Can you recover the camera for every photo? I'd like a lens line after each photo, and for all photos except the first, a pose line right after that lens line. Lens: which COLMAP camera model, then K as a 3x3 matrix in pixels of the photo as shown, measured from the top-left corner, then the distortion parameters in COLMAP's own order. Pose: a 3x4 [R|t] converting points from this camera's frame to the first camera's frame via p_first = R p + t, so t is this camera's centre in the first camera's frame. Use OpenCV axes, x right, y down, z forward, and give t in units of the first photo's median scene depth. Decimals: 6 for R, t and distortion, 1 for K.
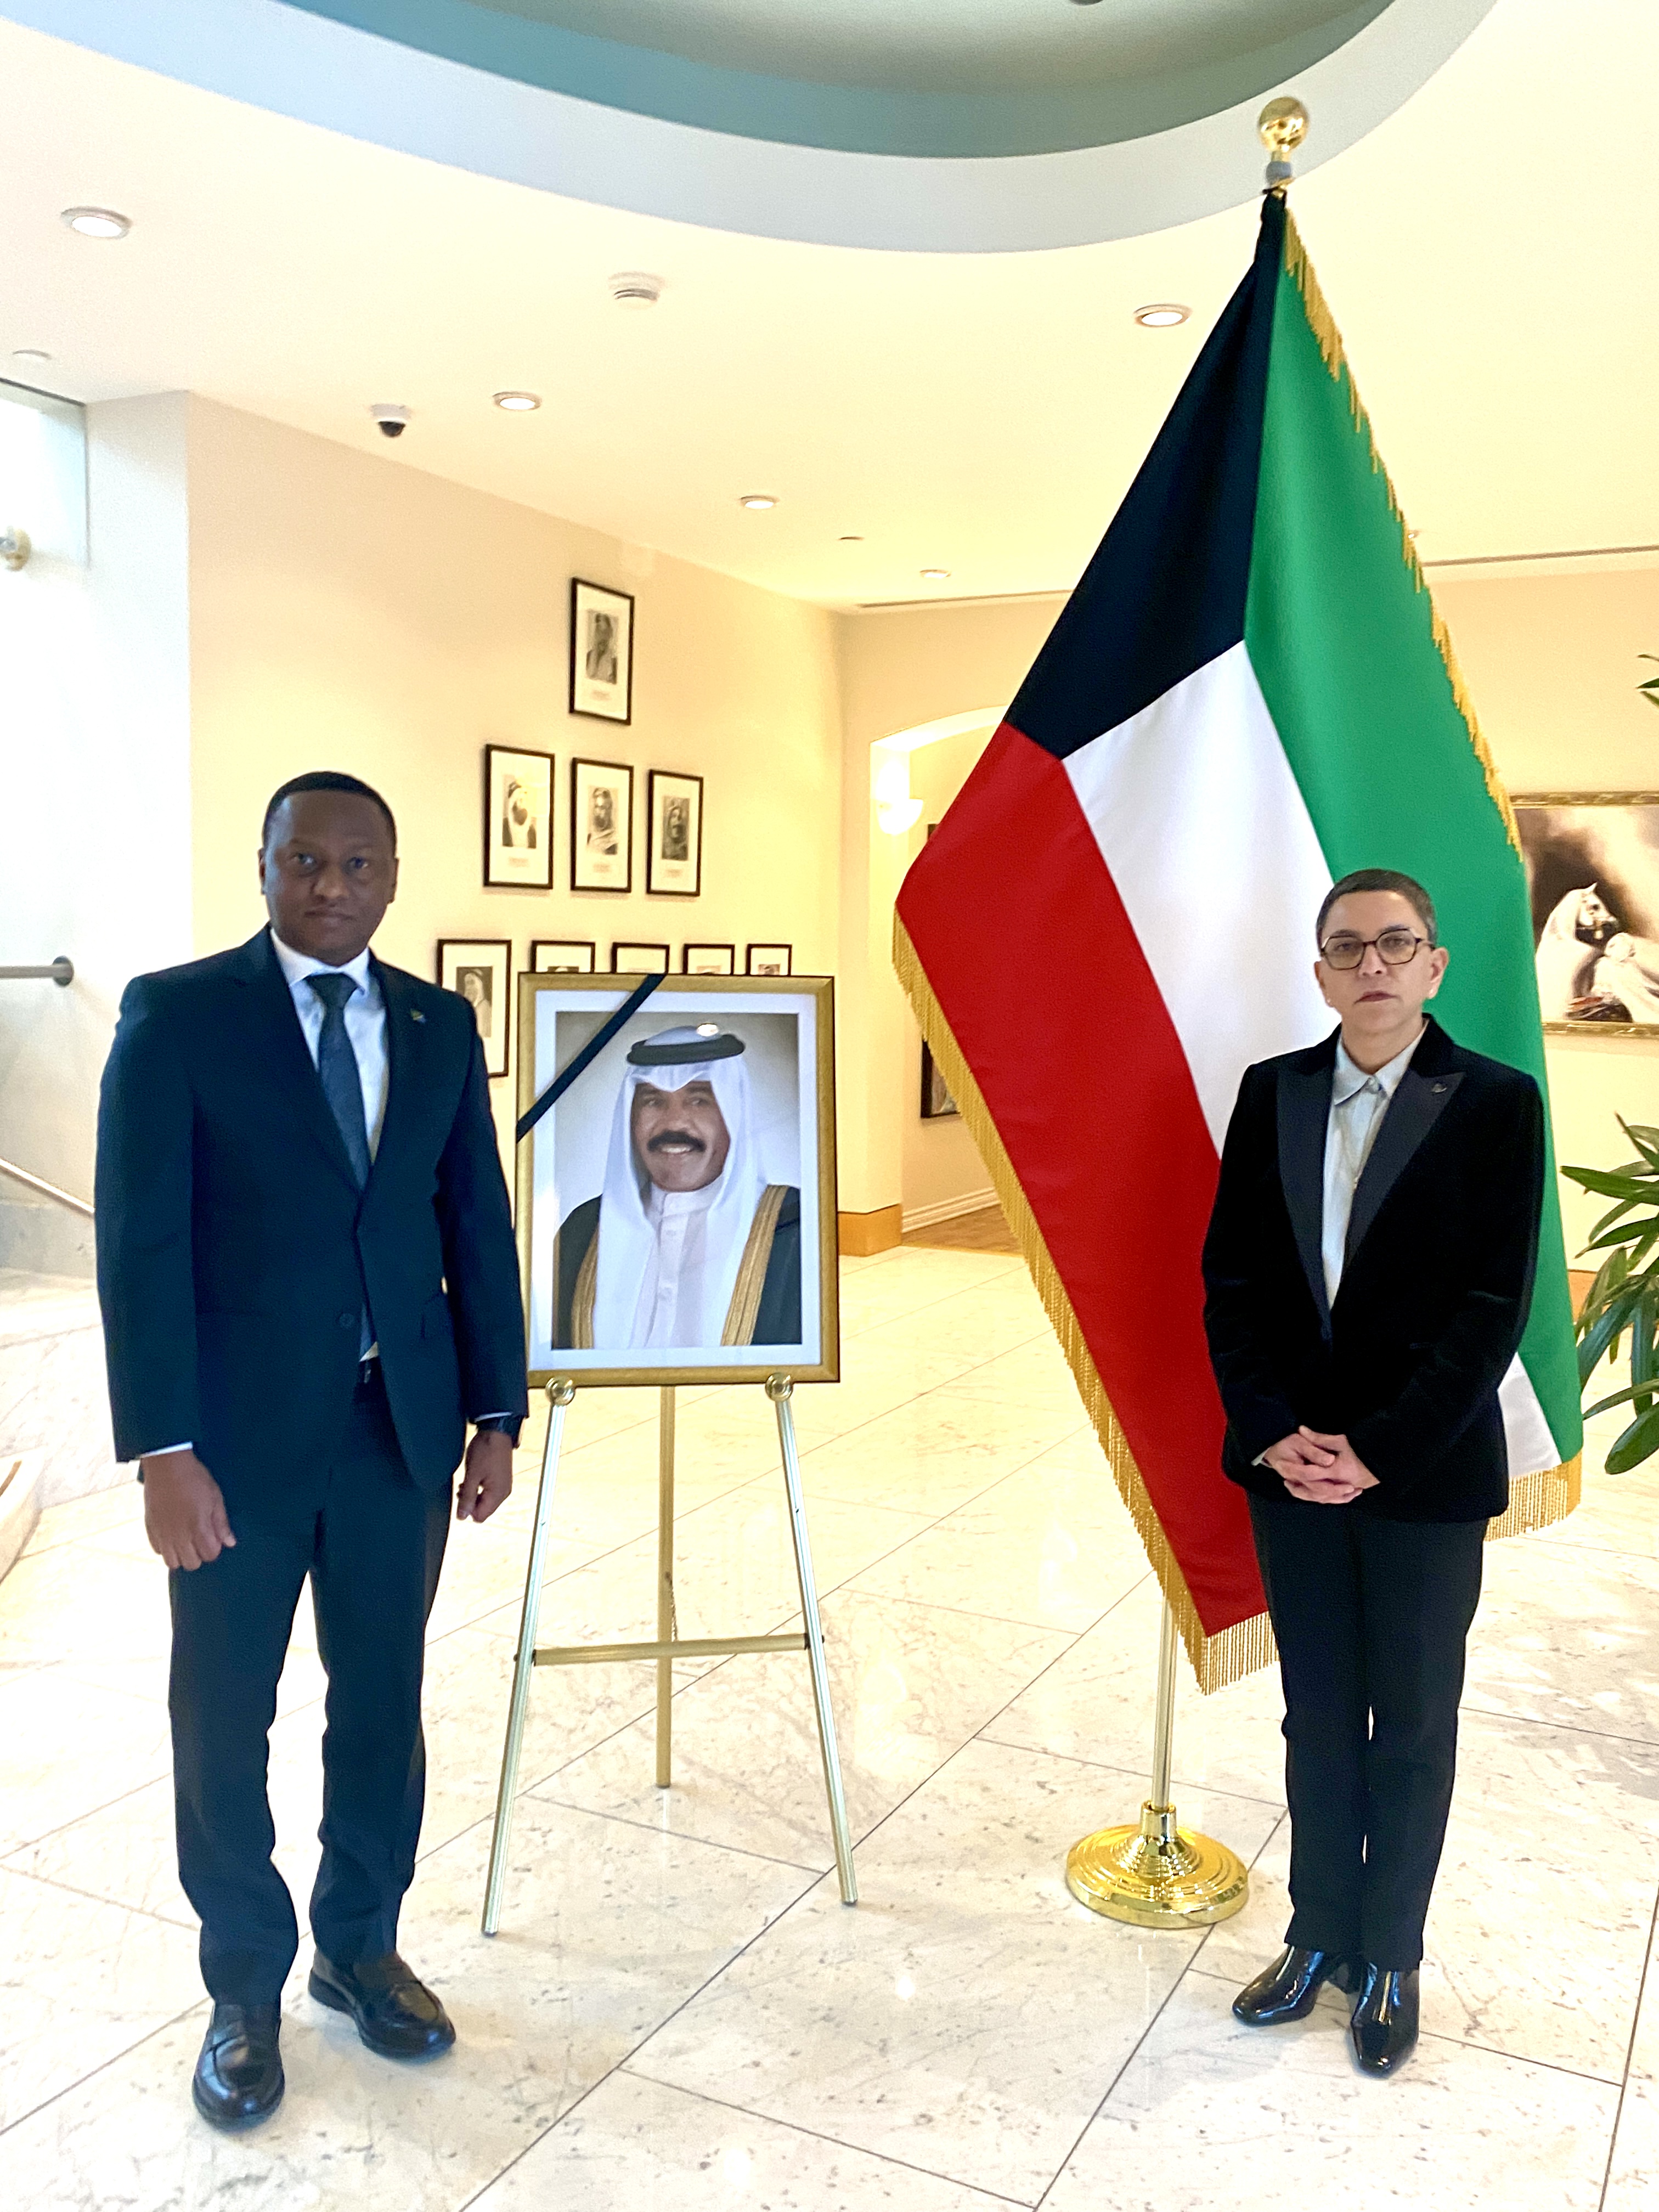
lens RADIAL K [[2014.8, 0, 878.3], [0, 2014.8, 1040.4], [0, 0, 1]] dist [0.037871, -0.018953]
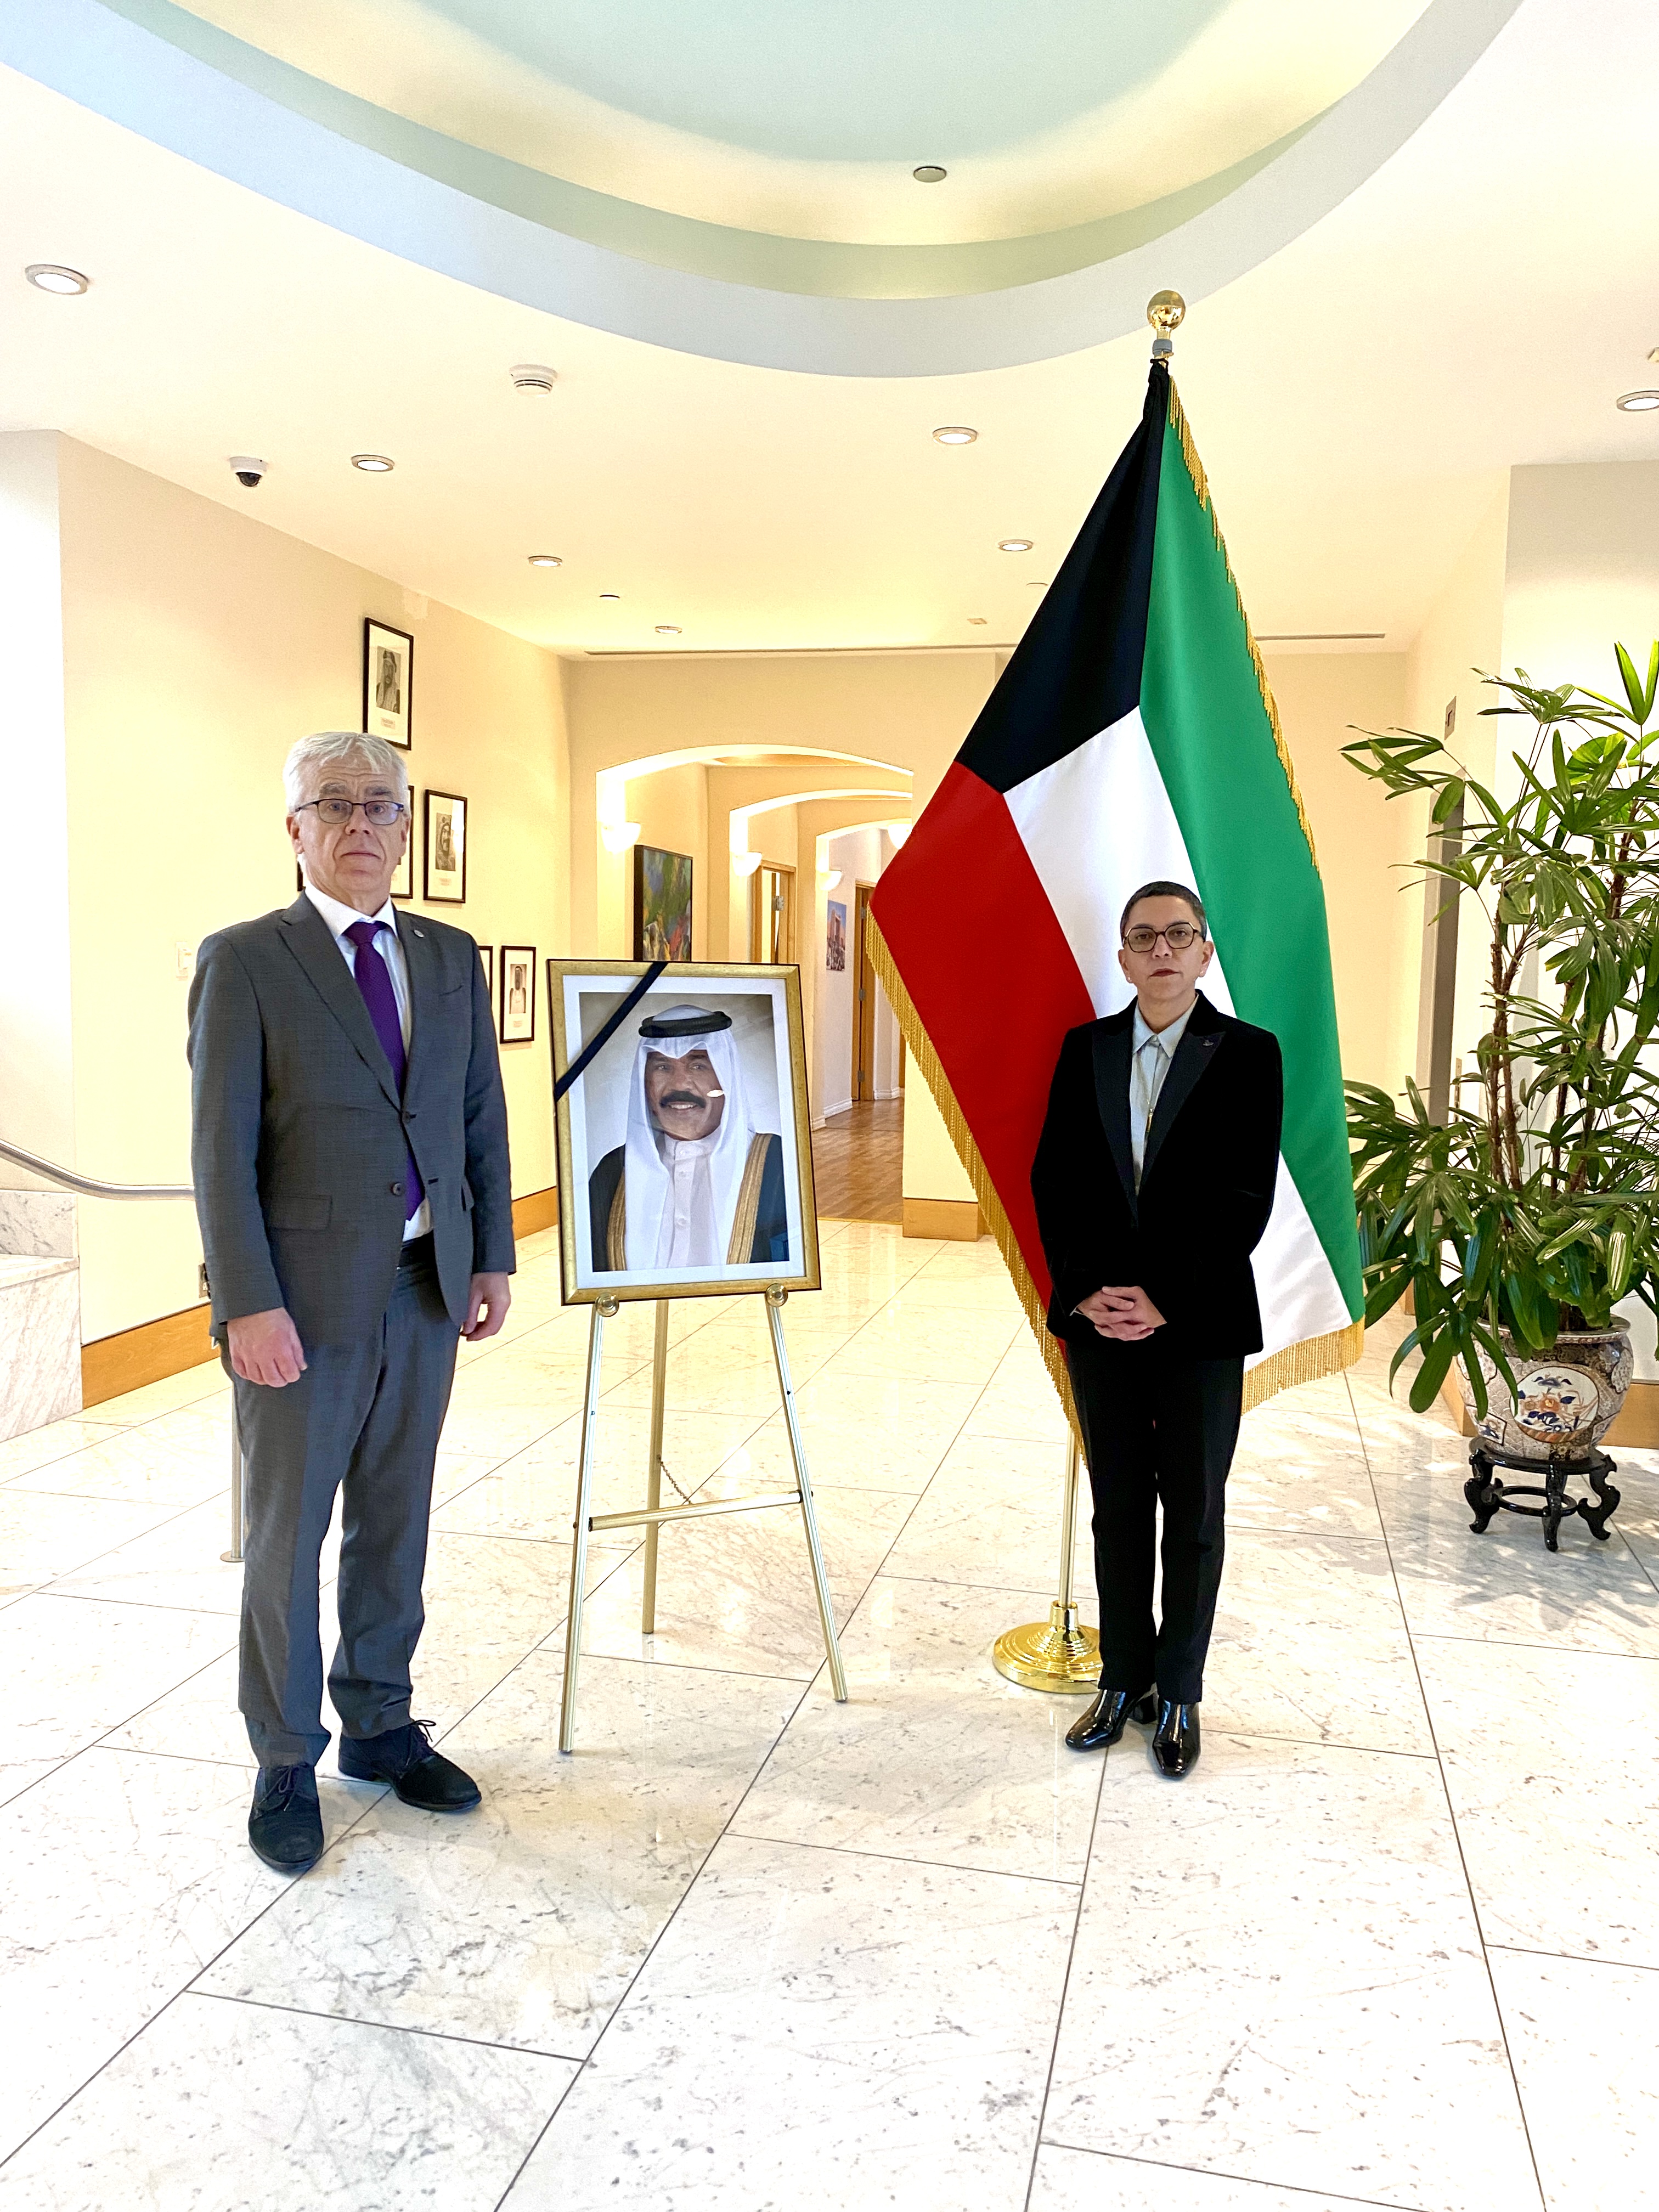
lens RADIAL K [[1763.1, 0, 887.1], [0, 1763.1, 1064.3], [0, 0, 1]] dist [0.035336, -0.013495]
pose [[0.968611, -0.012274, 0.248279, -0.244055], [0.008611, 0.999838, 0.015832, 0.013090], [-0.248433, -0.013197, 0.968559, -0.063158]]
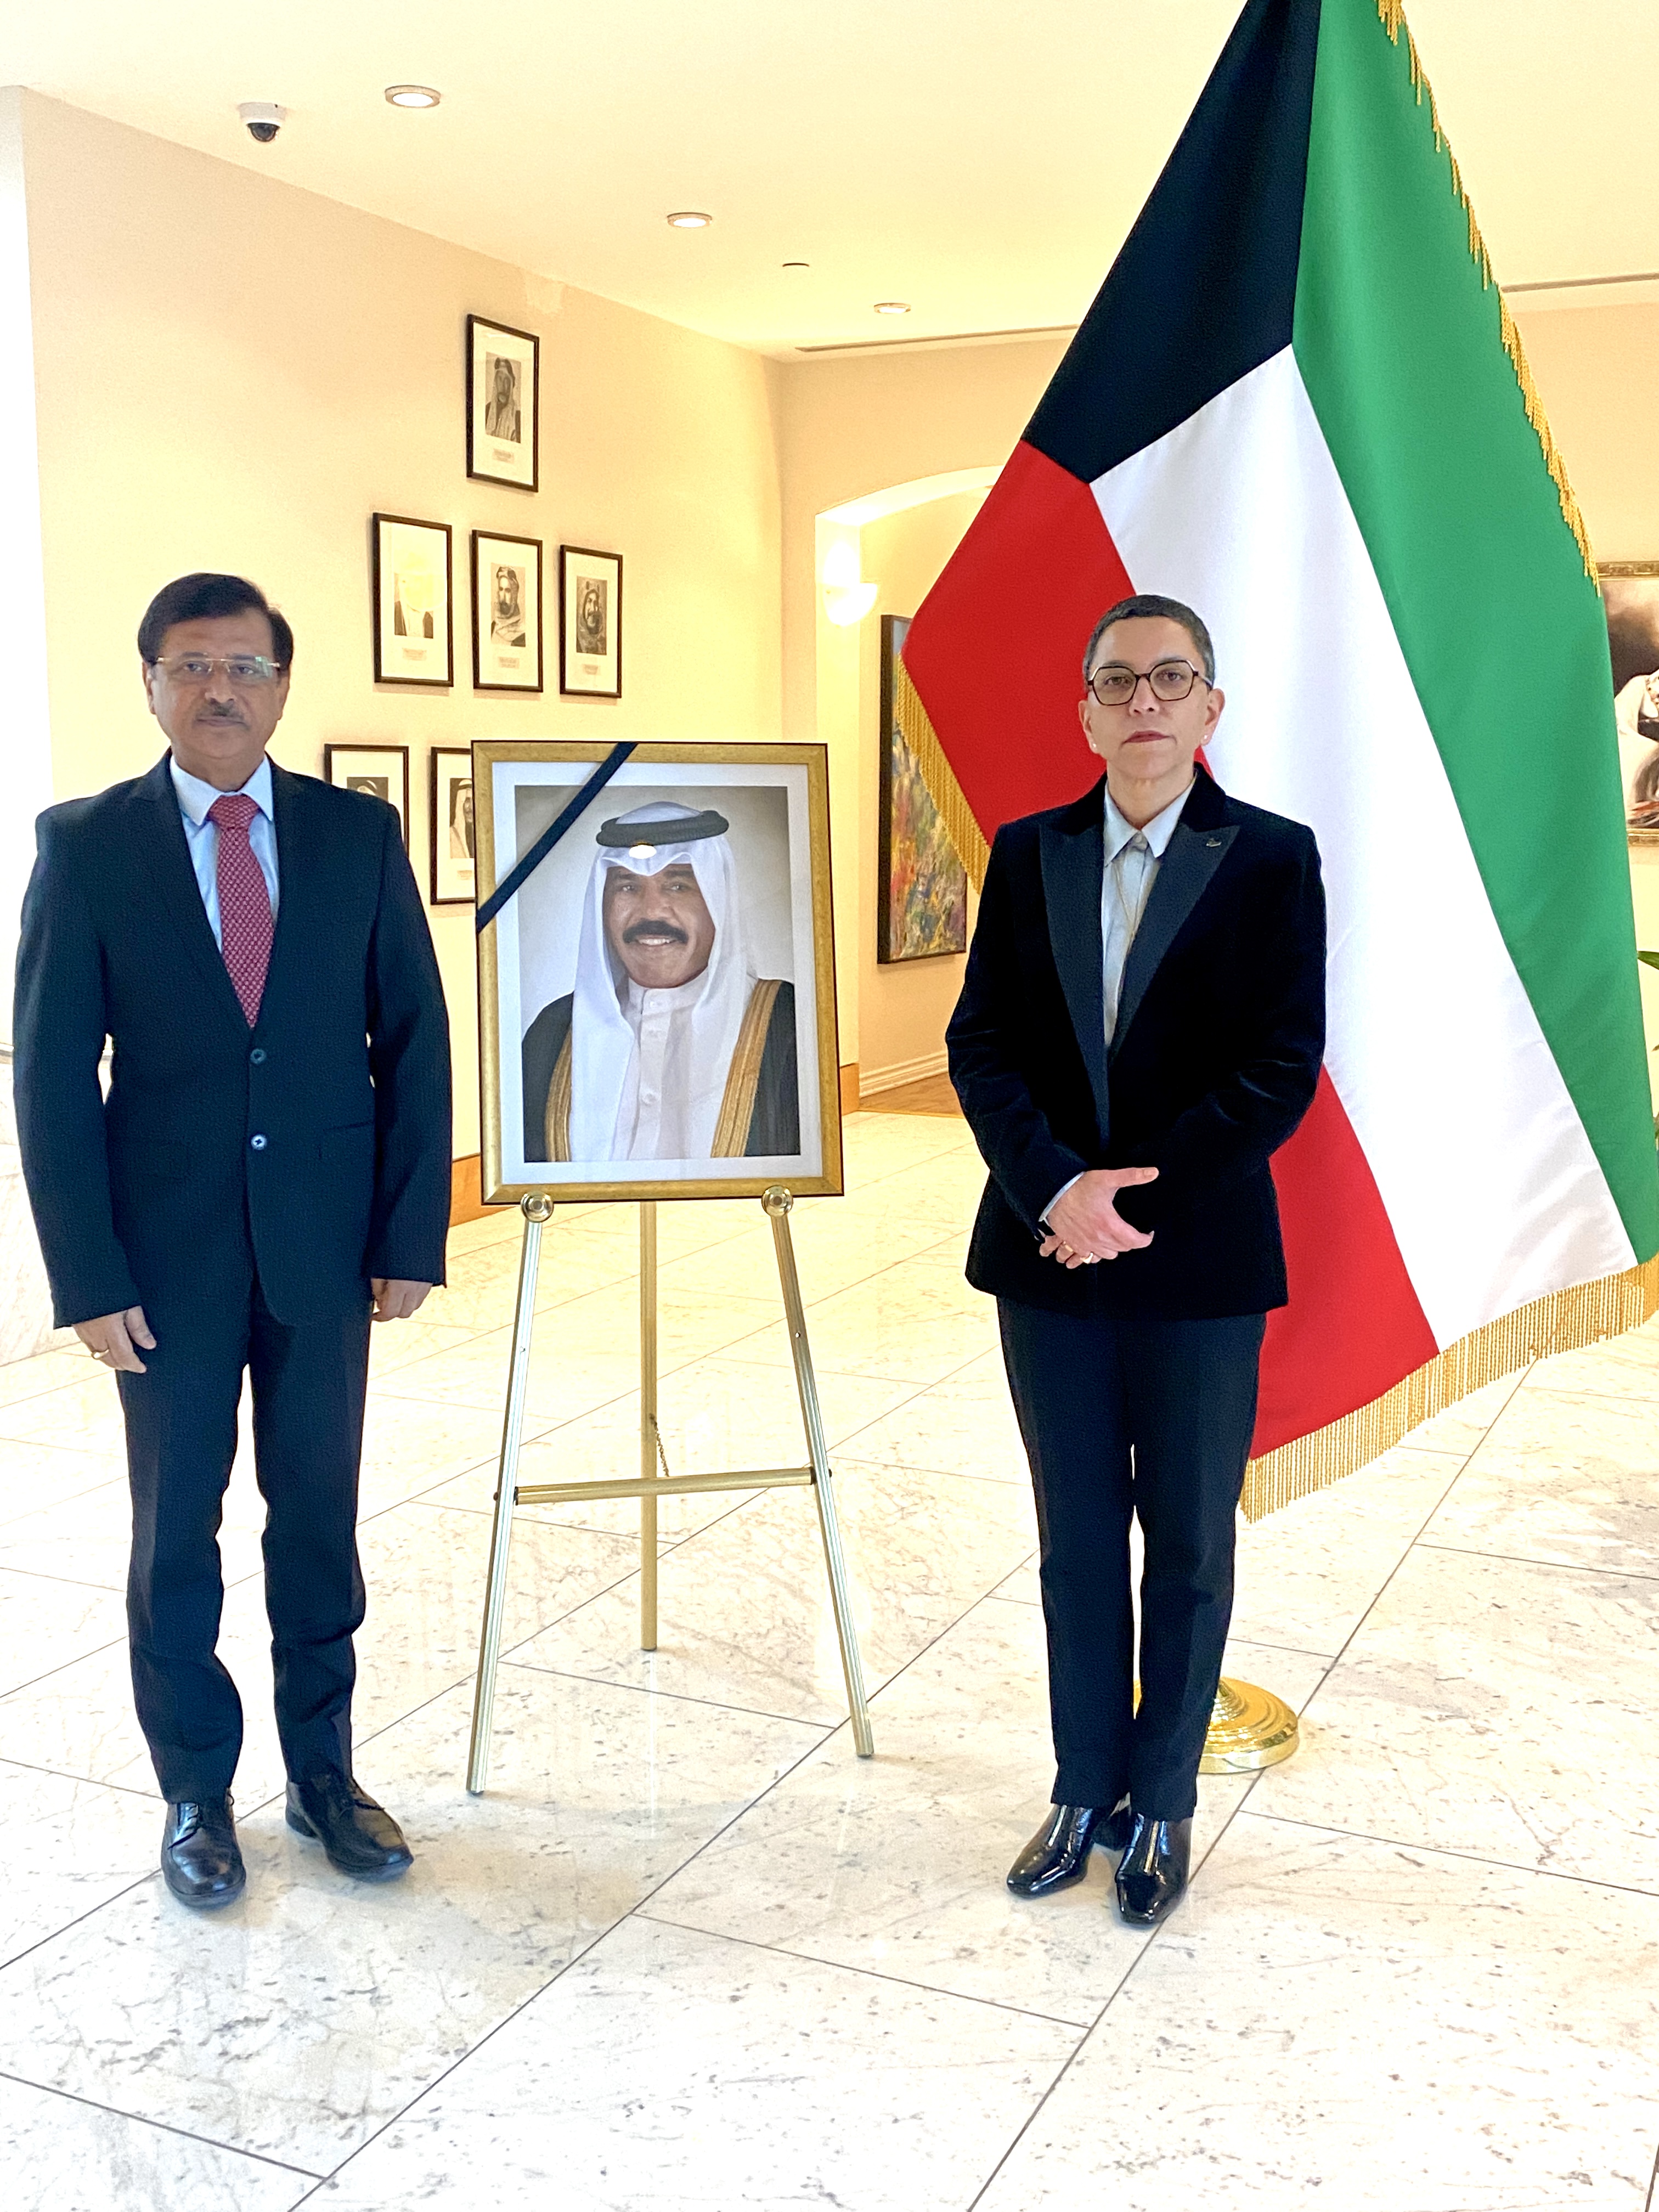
lens RADIAL K [[2397.9, 0, 848.8], [0, 2397.9, 1058.2], [0, 0, 1]] dist [0.037633, 0.000000]
pose [[0.999633, -0.016483, 0.021478, -0.038195], [0.015057, 0.997776, 0.064932, 0.038354], [-0.022501, -0.064585, 0.997659, -0.061267]]
